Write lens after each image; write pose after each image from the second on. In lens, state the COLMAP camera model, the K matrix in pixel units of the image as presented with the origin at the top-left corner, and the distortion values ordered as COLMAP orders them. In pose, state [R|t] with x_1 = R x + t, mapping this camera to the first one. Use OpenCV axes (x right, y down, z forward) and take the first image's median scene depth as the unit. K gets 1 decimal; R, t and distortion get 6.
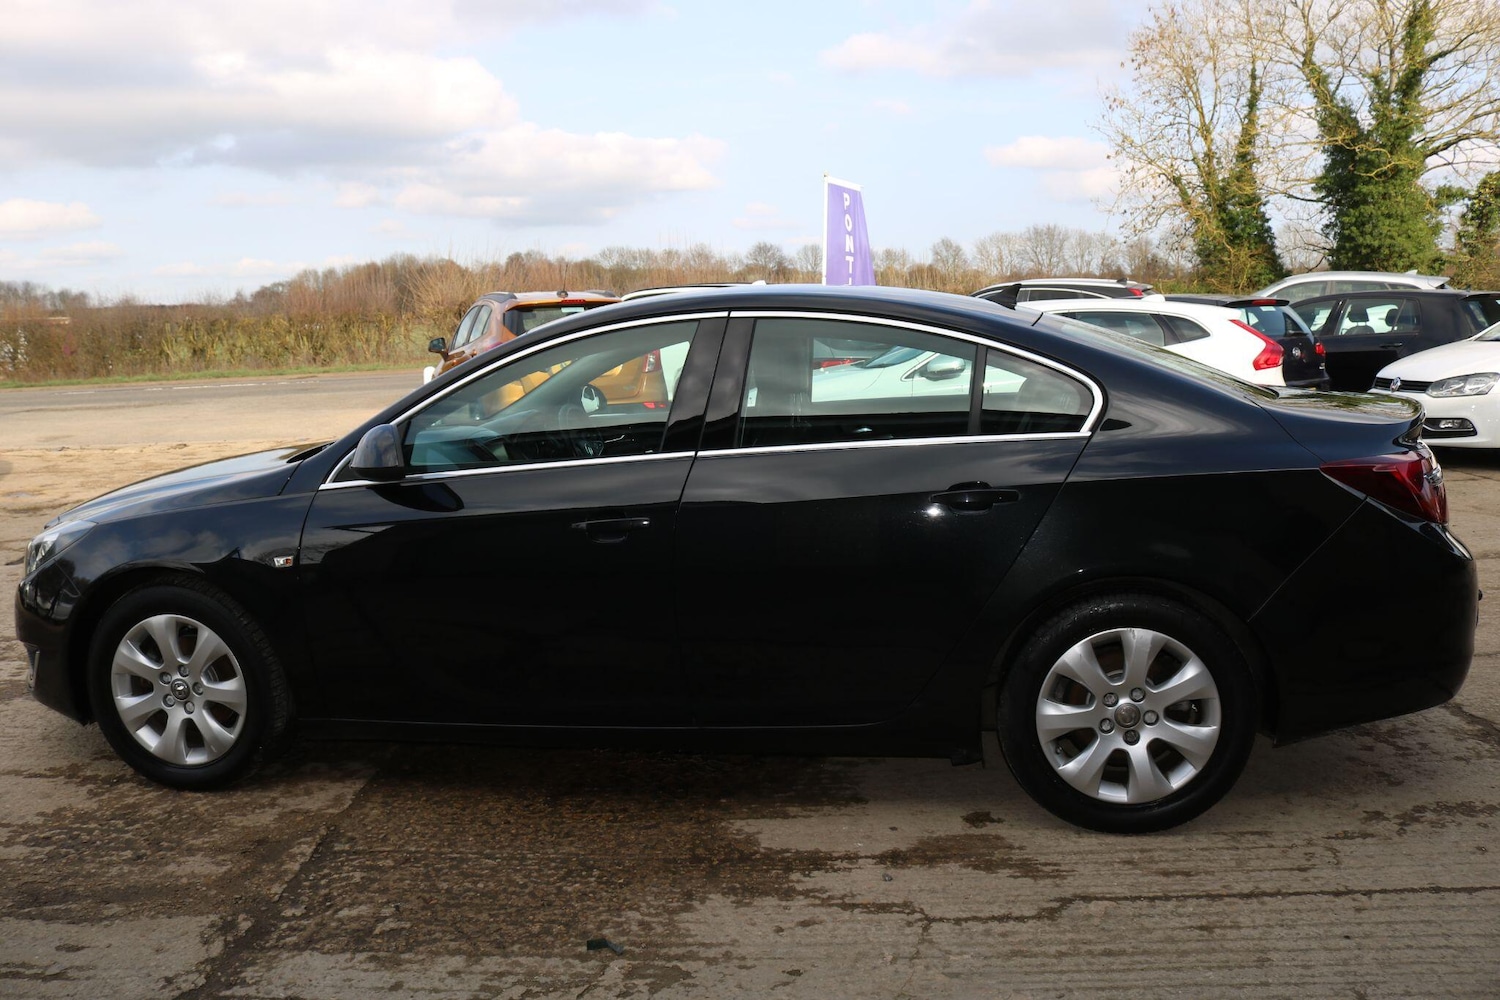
lens RADIAL K [[1236.4, 0, 752.2], [0, 1236.4, 496.4], [0, 0, 1]] dist [-0.155688, 0.123686]
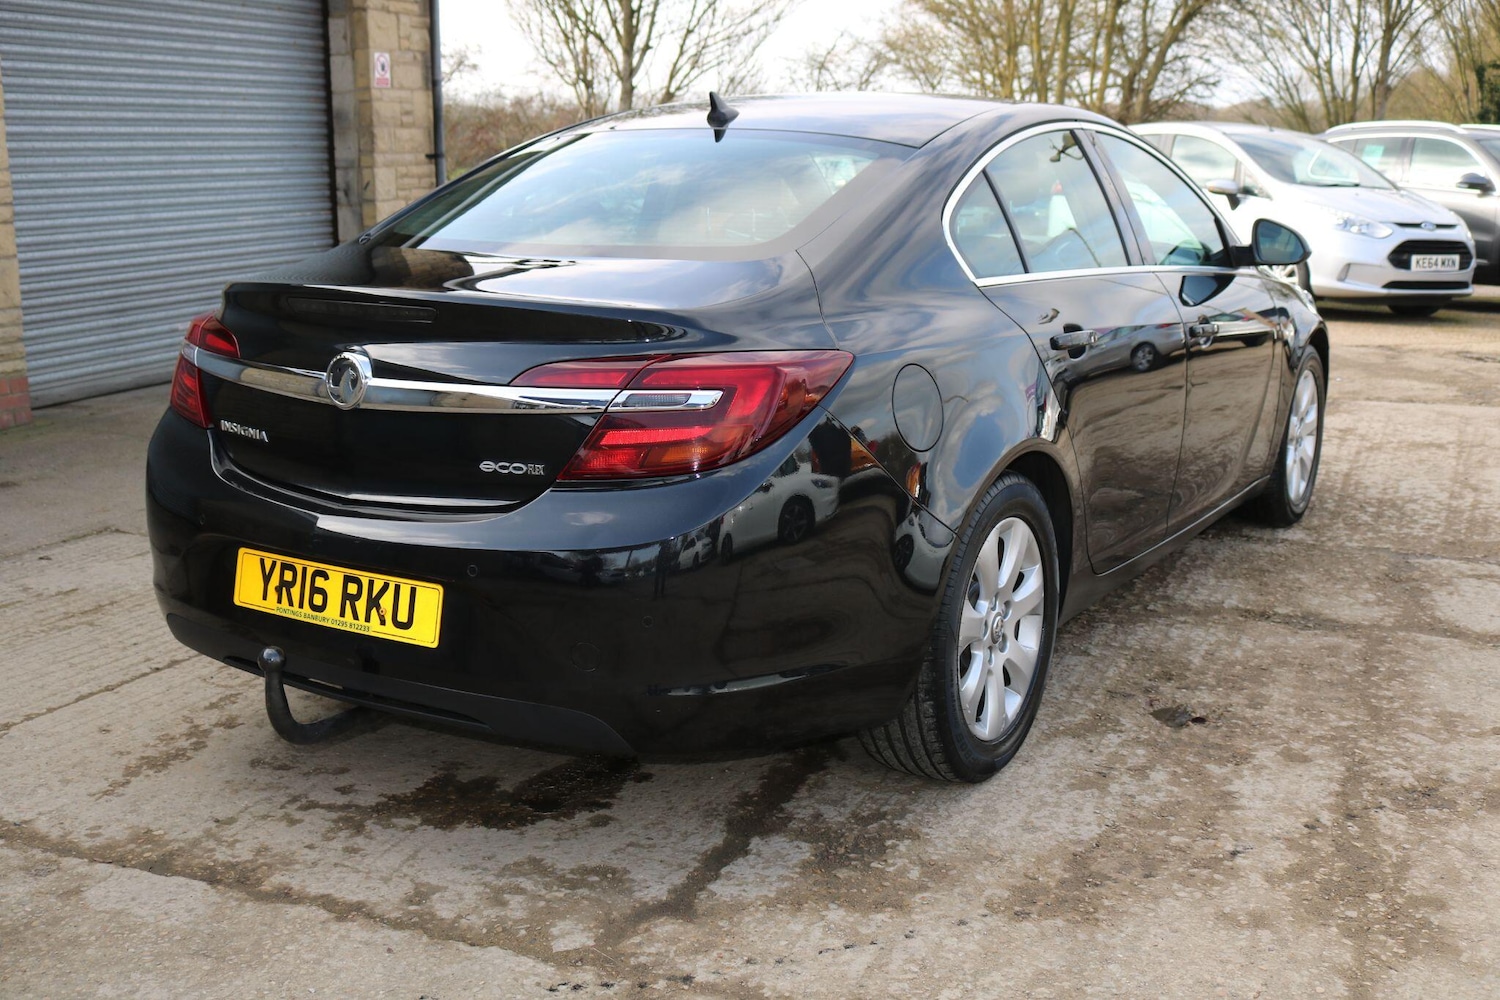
lens RADIAL K [[1600.4, 0, 745.8], [0, 1600.4, 495.4], [0, 0, 1]] dist [-0.122282, 0.111621]
pose [[-0.364649, 0.232419, -0.901672, 1.358621], [-0.132119, 0.945636, 0.297182, -0.274880], [0.921724, 0.227495, -0.314118, 1.637761]]
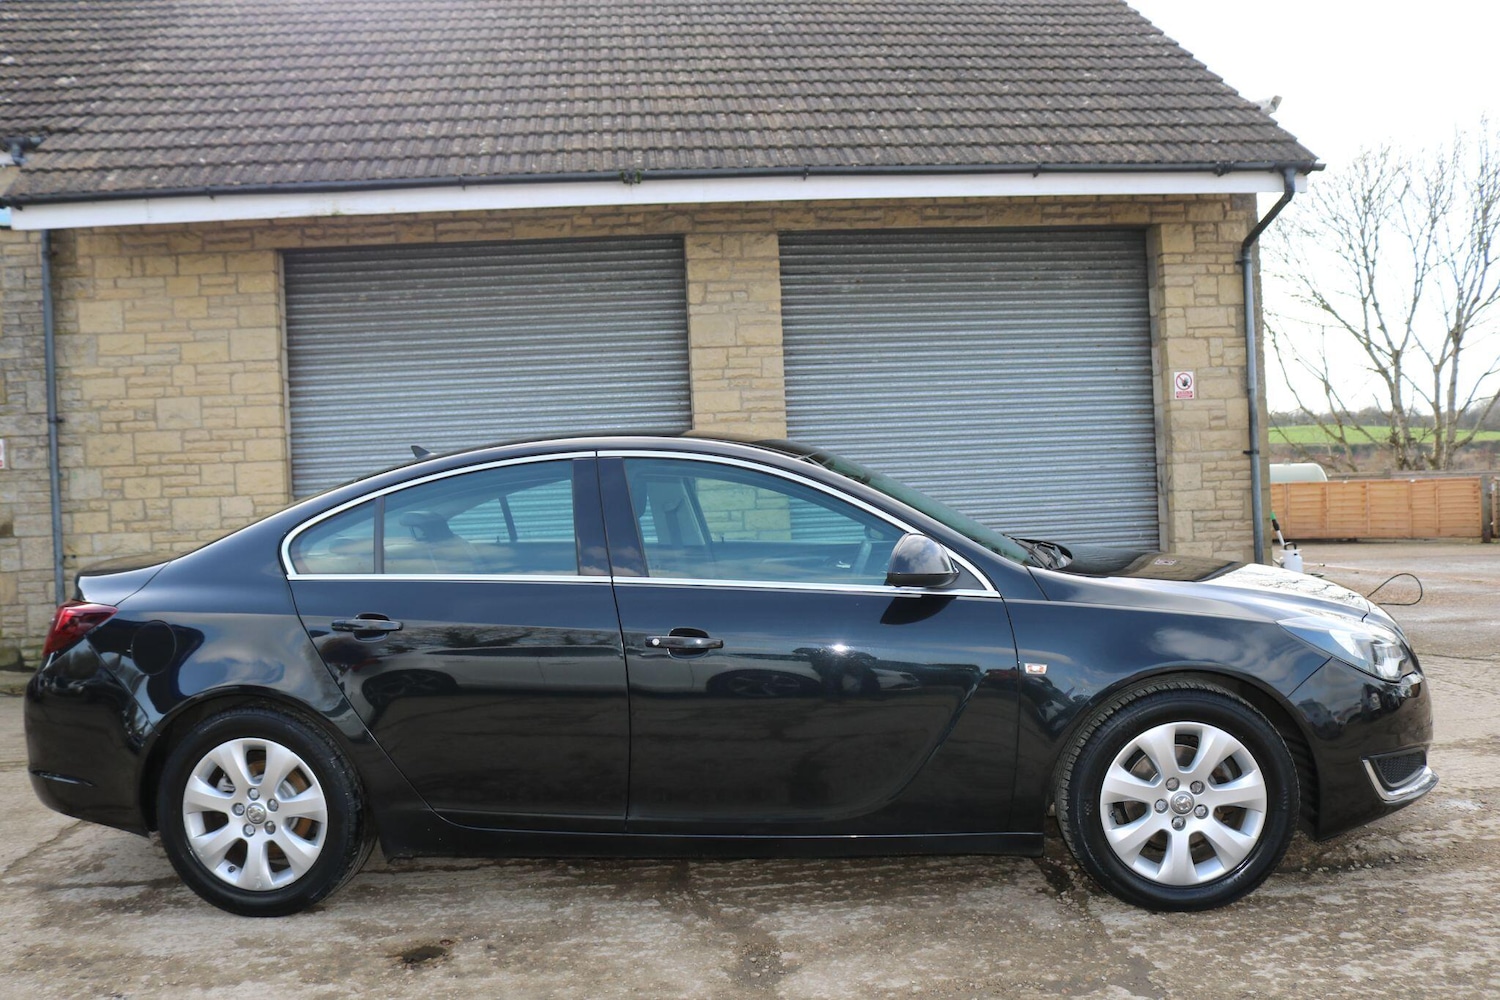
lens RADIAL K [[1236.4, 0, 752.2], [0, 1236.4, 496.4], [0, 0, 1]] dist [-0.155688, 0.123686]
pose [[-0.992817, 0.077582, -0.091076, 0.010680], [0.059997, 0.981463, 0.182019, -0.376458], [0.103509, 0.175247, -0.979068, 2.576403]]
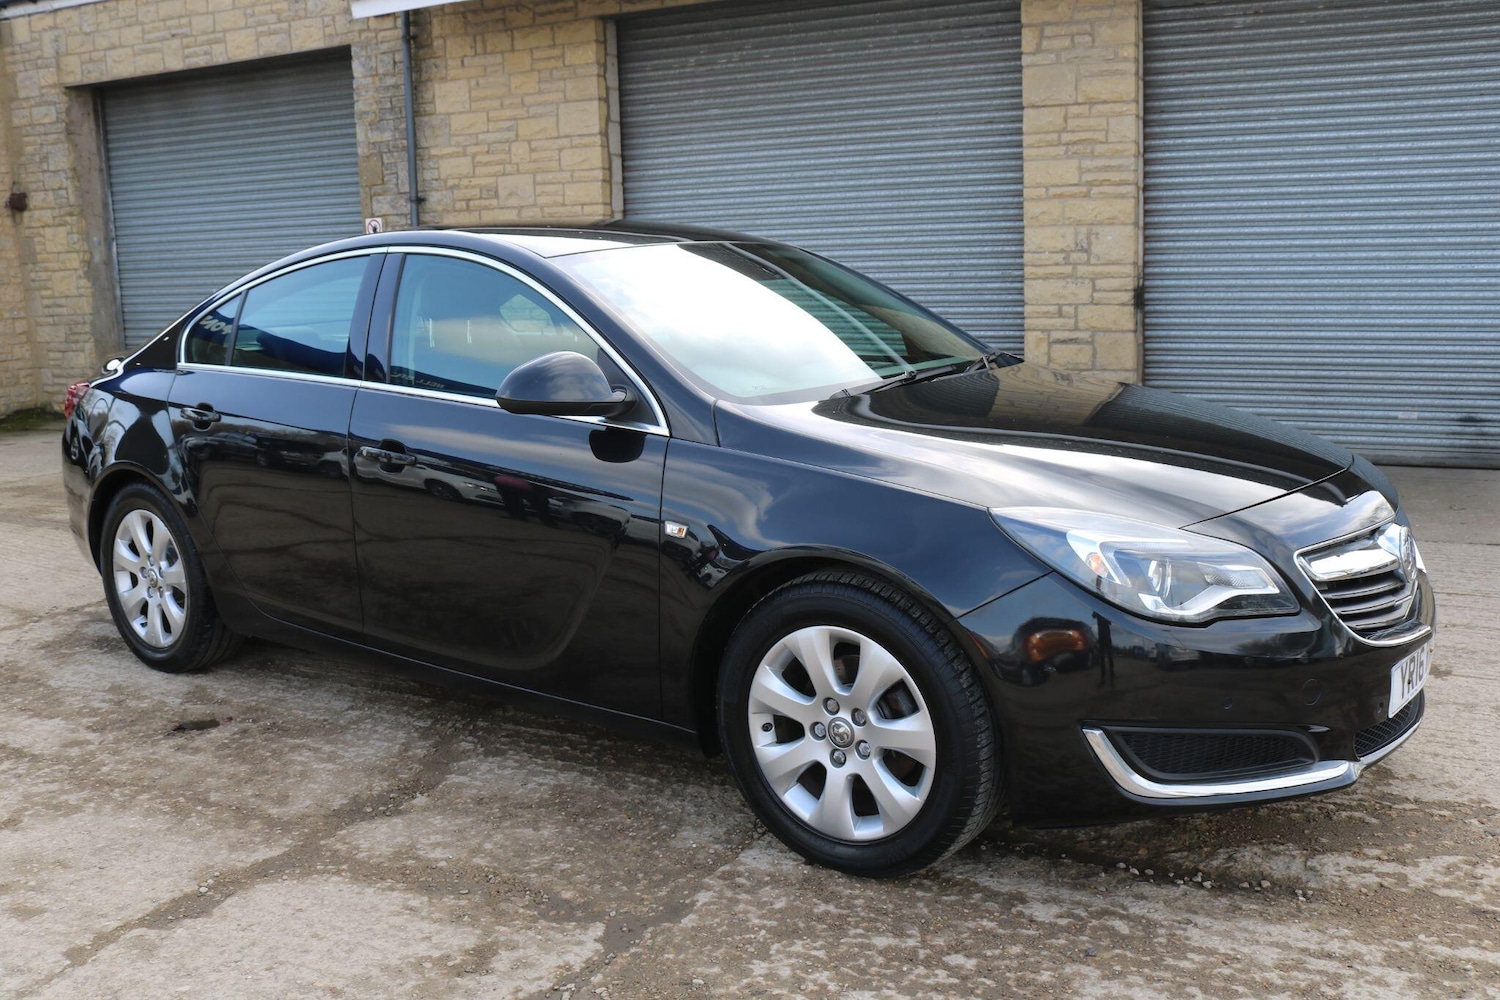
lens RADIAL K [[1363.4, 0, 750.0], [0, 1363.4, 500.0], [0, 0, 1]] dist [-0.149941, 0.132396]
pose [[-0.896222, -0.017304, 0.443268, -0.770754], [0.126306, 0.947926, 0.292376, -0.310800], [-0.425245, 0.318021, -0.847366, 2.361105]]
